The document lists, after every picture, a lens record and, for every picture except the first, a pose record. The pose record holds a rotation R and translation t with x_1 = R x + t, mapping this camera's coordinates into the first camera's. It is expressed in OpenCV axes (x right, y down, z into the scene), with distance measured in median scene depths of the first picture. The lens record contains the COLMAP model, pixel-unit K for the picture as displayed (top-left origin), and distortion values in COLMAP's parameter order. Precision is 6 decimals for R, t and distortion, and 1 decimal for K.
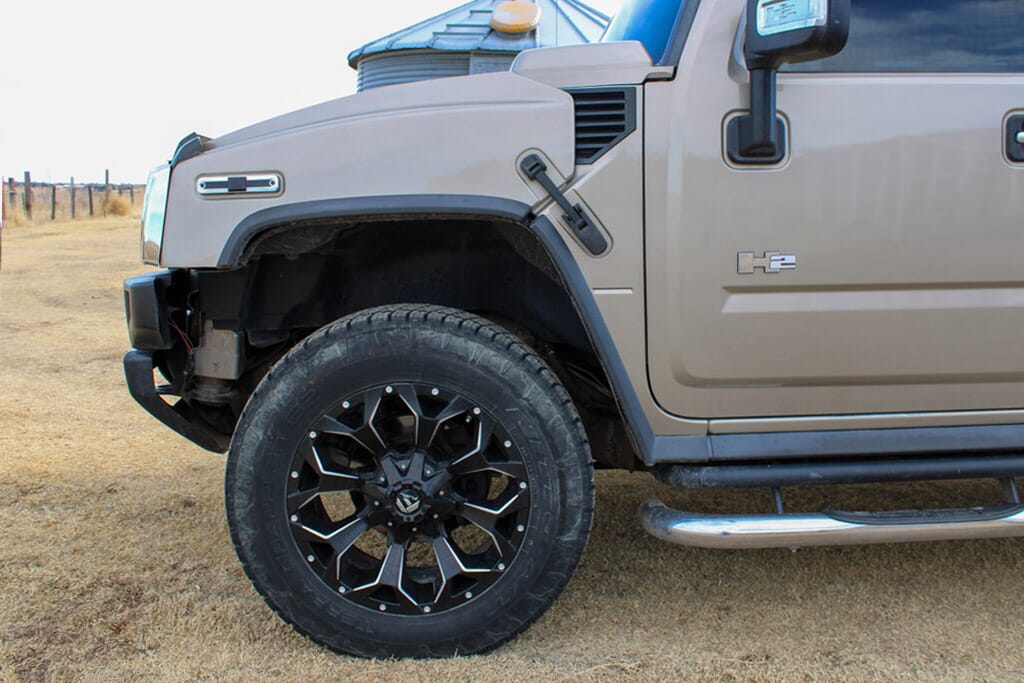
lens RADIAL K [[1037.3, 0, 509.2], [0, 1037.3, 323.7], [0, 0, 1]] dist [-0.112239, 0.000000]
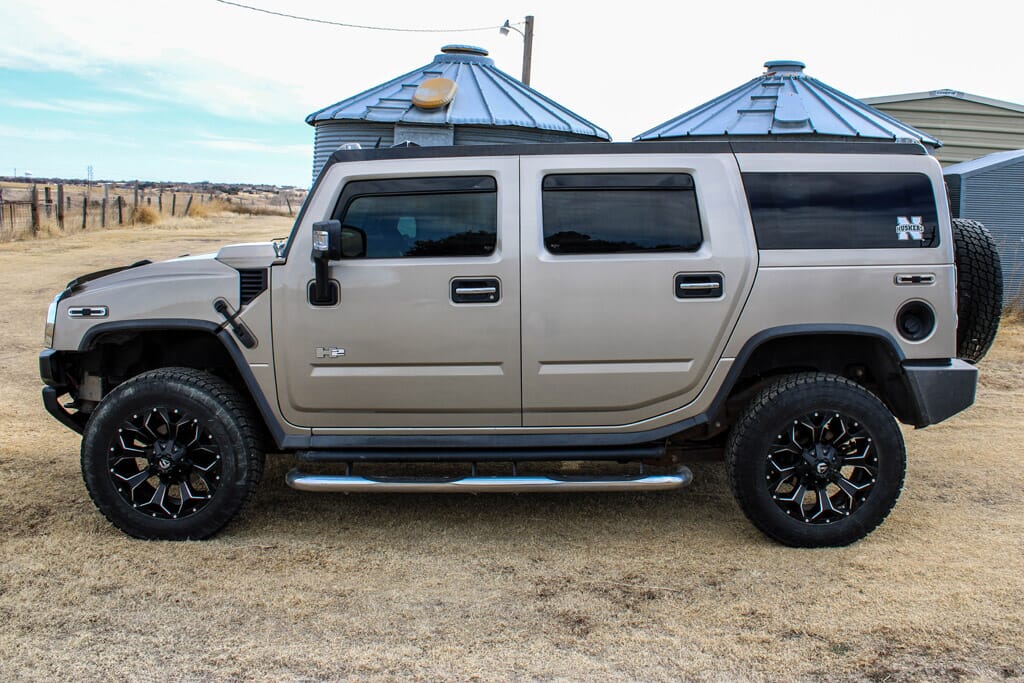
lens RADIAL K [[1037.3, 0, 489.9], [0, 1037.3, 291.1], [0, 0, 1]] dist [-0.112239, 0.000000]
pose [[0.998727, 0.008157, -0.049774, 0.654198], [-0.009813, 0.999404, -0.033102, -0.113549], [0.049474, 0.033548, 0.998212, -1.035995]]
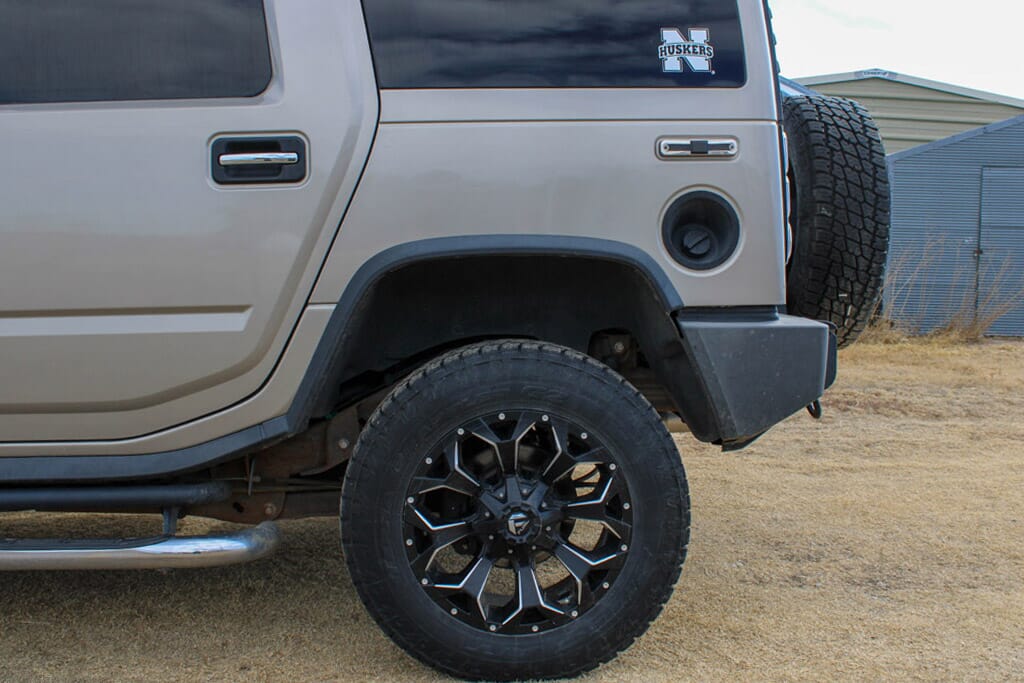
lens RADIAL K [[1113.1, 0, 482.9], [0, 1113.1, 347.4], [0, 0, 1]] dist [-0.128963, 0.000000]
pose [[1.000000, -0.000726, 0.000632, 1.184097], [0.000754, 0.999005, -0.044593, 0.038850], [-0.000599, 0.044594, 0.999005, -0.072324]]
